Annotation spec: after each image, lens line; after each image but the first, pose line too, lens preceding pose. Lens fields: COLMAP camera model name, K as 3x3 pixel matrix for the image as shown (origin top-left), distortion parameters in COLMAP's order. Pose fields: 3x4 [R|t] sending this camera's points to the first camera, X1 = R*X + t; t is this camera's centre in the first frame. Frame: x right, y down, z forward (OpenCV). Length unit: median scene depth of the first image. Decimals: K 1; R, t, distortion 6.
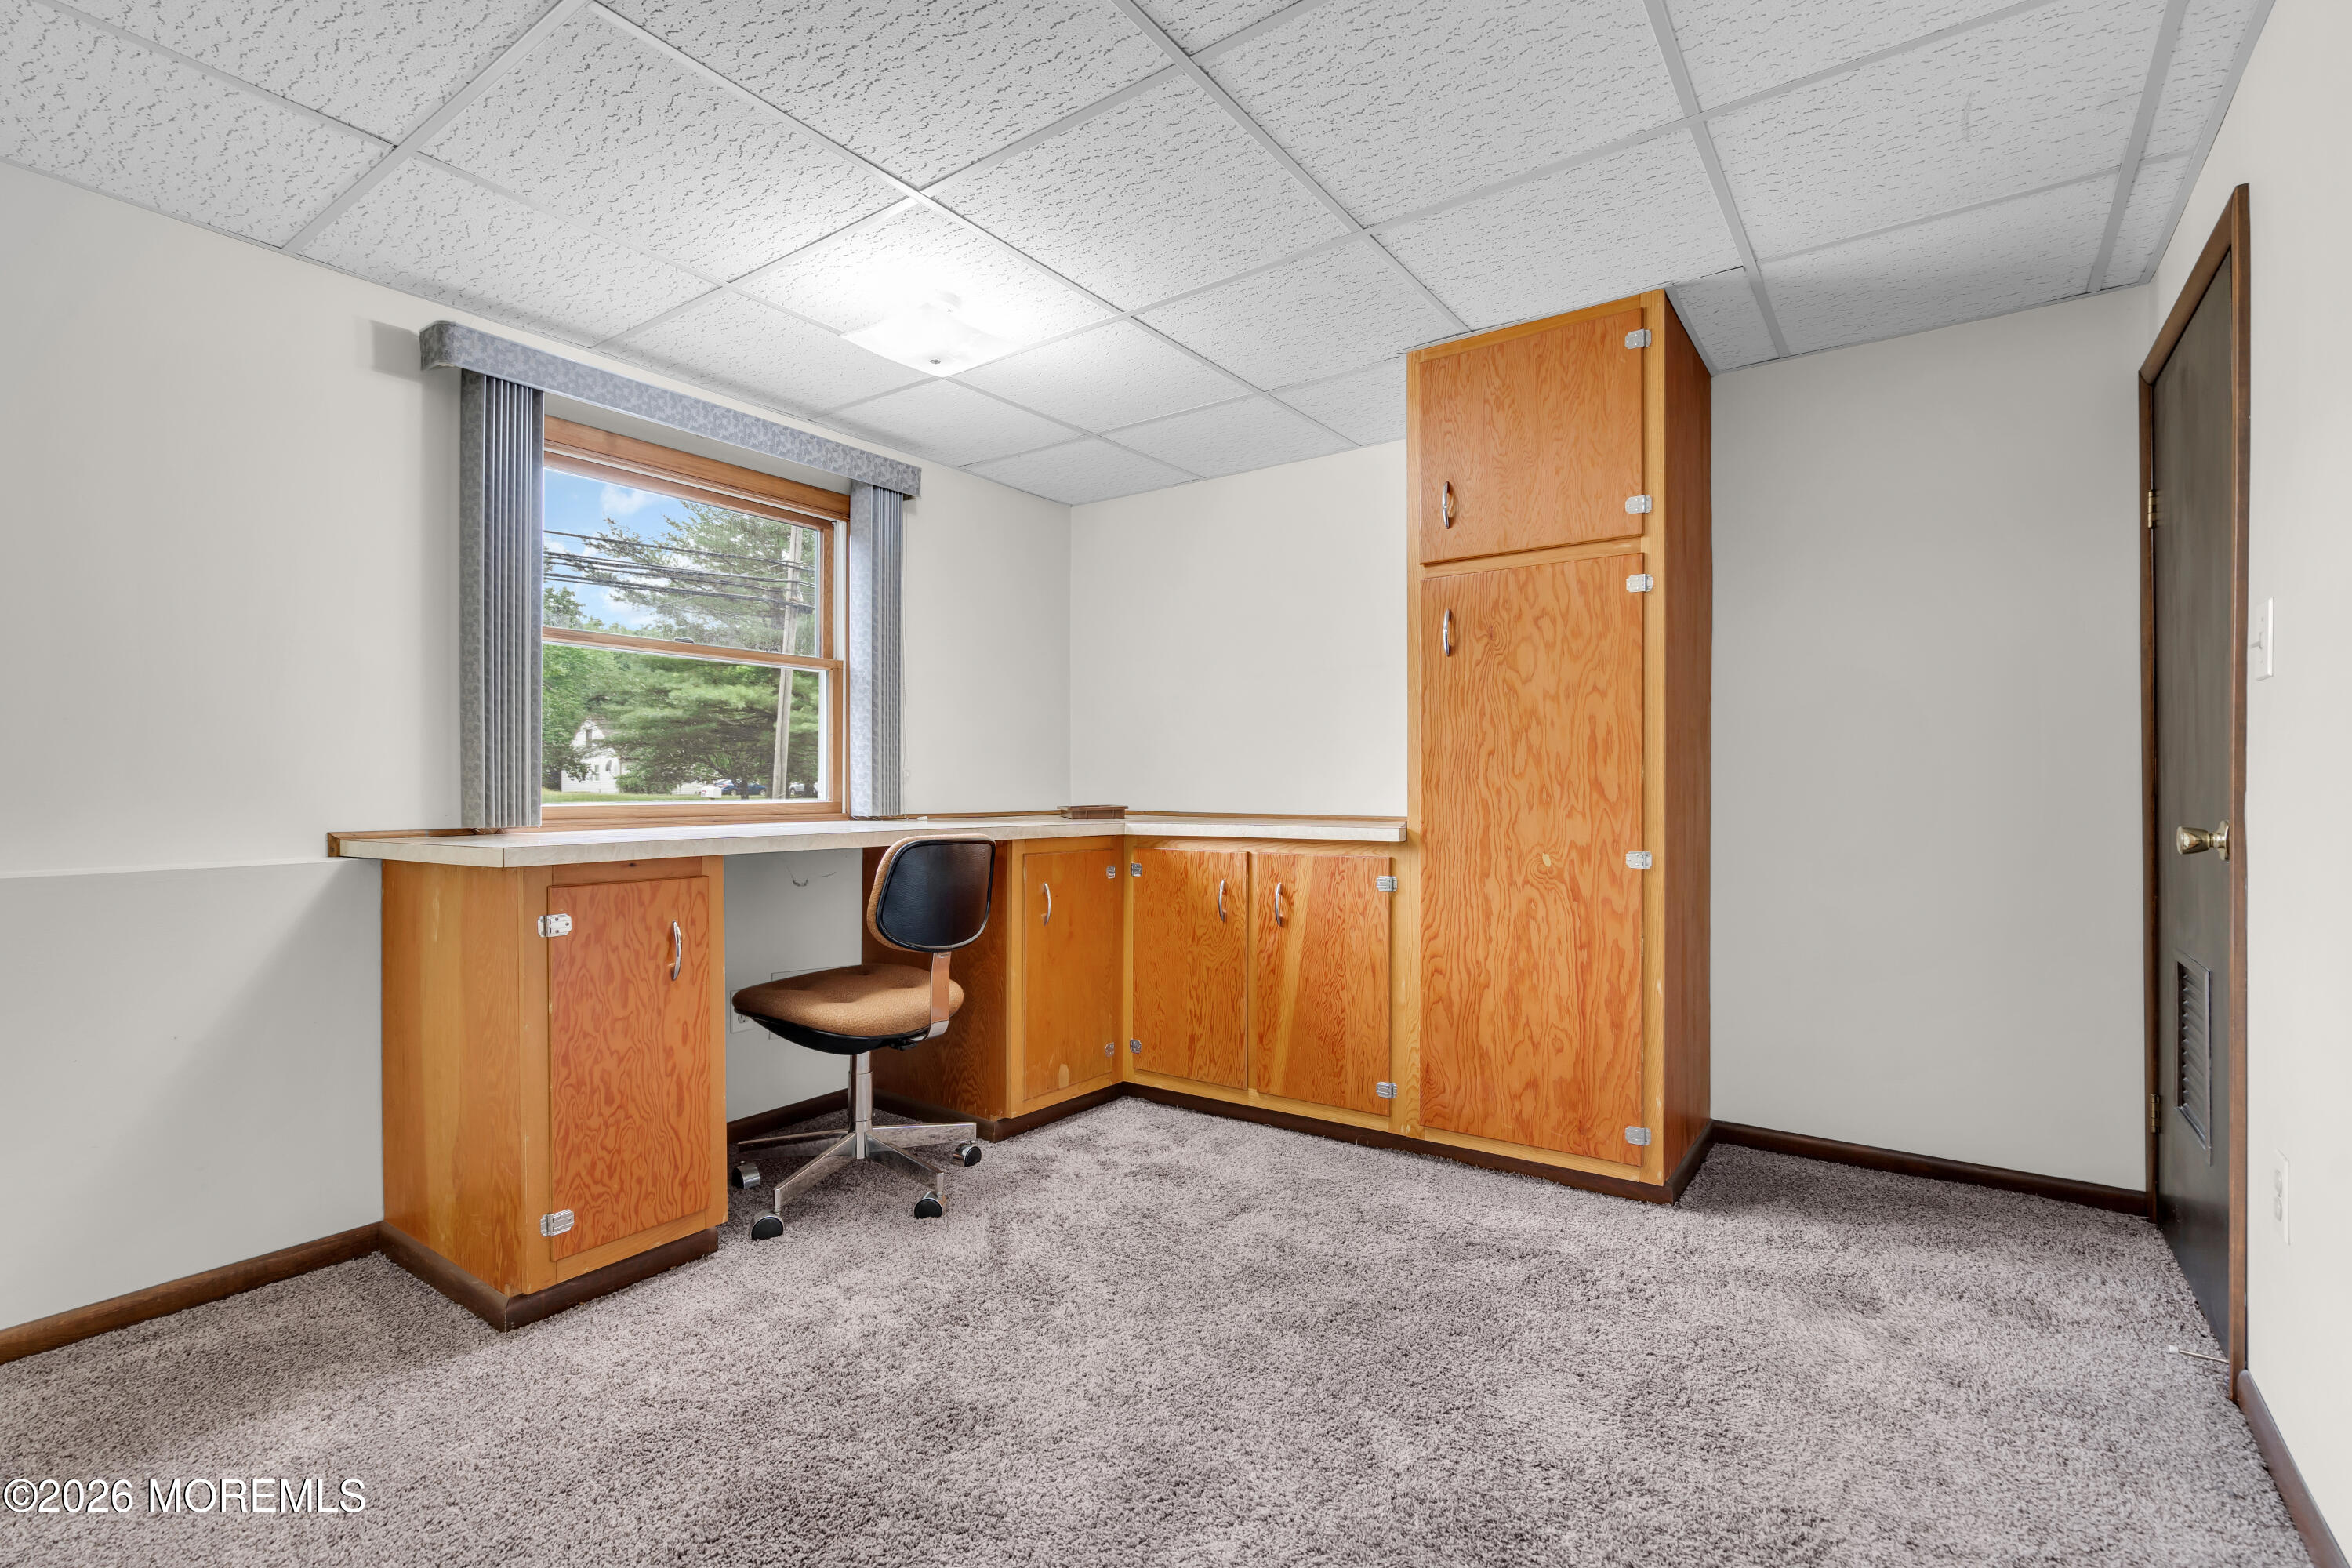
lens RADIAL K [[1081.8, 0, 1186.1], [0, 1081.8, 767.3], [0, 0, 1]] dist [0.001252, 0.000425]
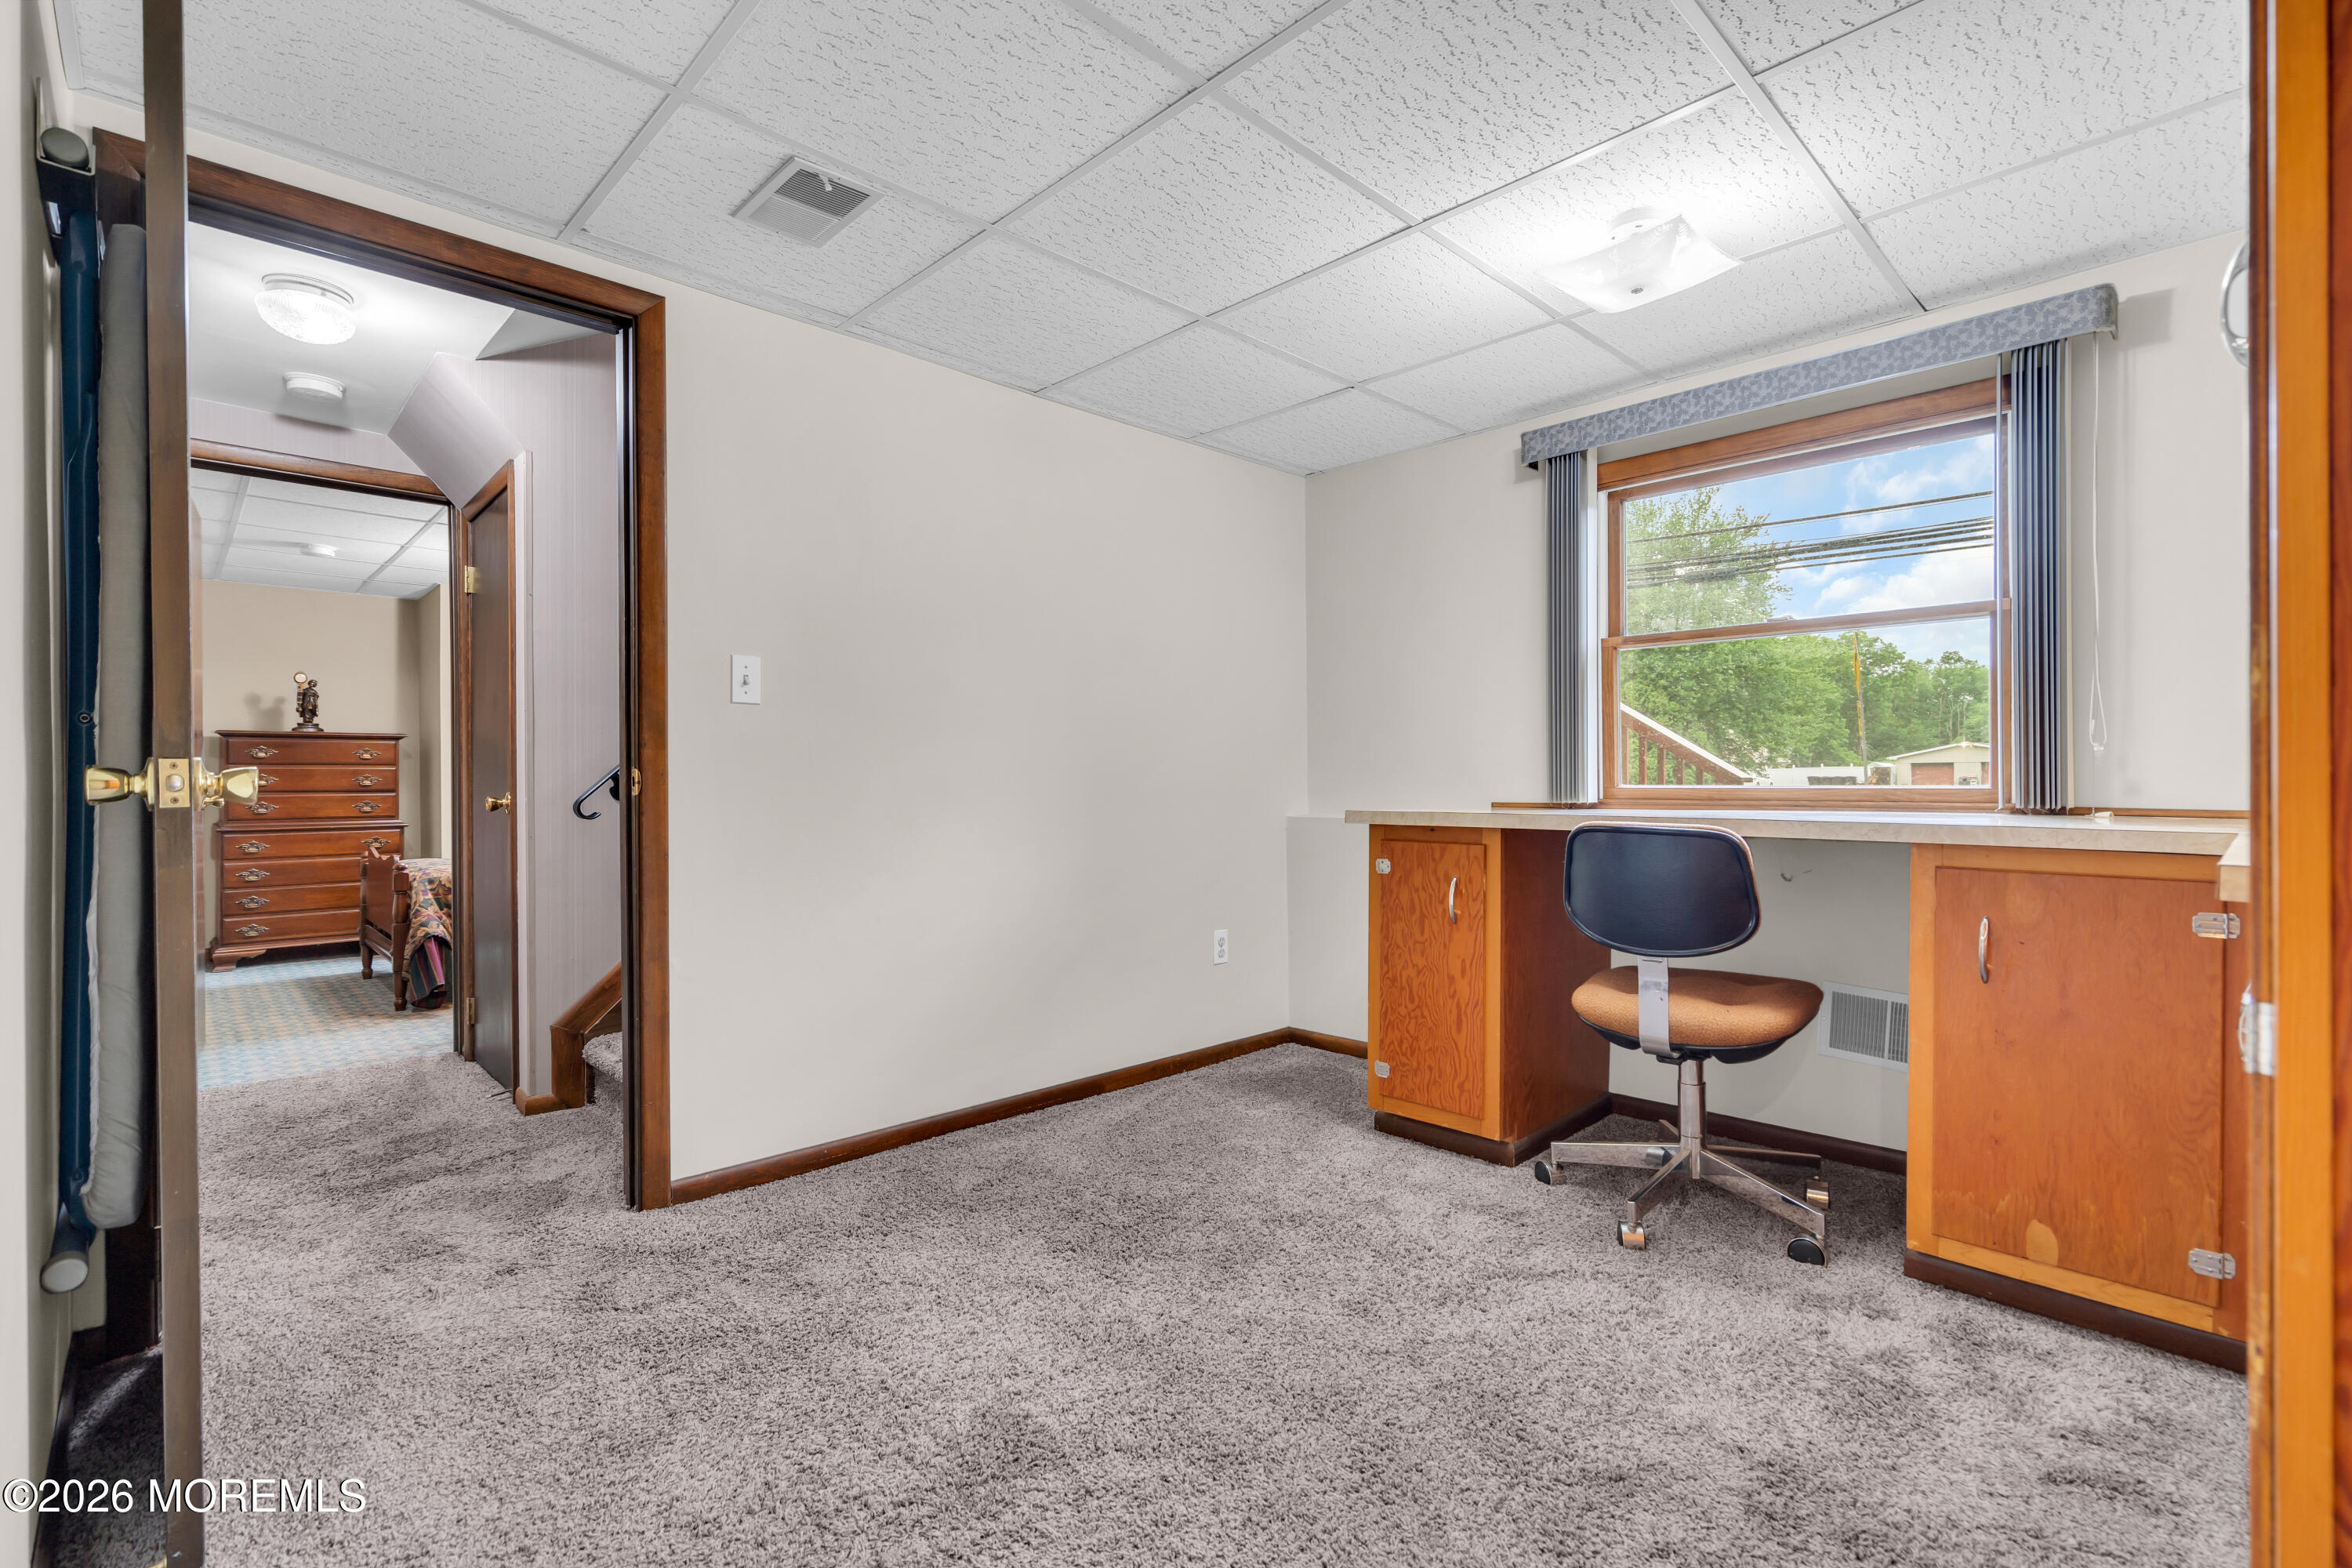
lens RADIAL K [[1070.3, 0, 1184.0], [0, 1070.3, 767.6], [0, 0, 1]] dist [-0.004604, 0.000831]
pose [[-0.200767, -0.013886, -0.979541, 0.788000], [0.019693, 0.999640, -0.018208, 0.029974], [0.979441, -0.022946, -0.200421, 0.911666]]
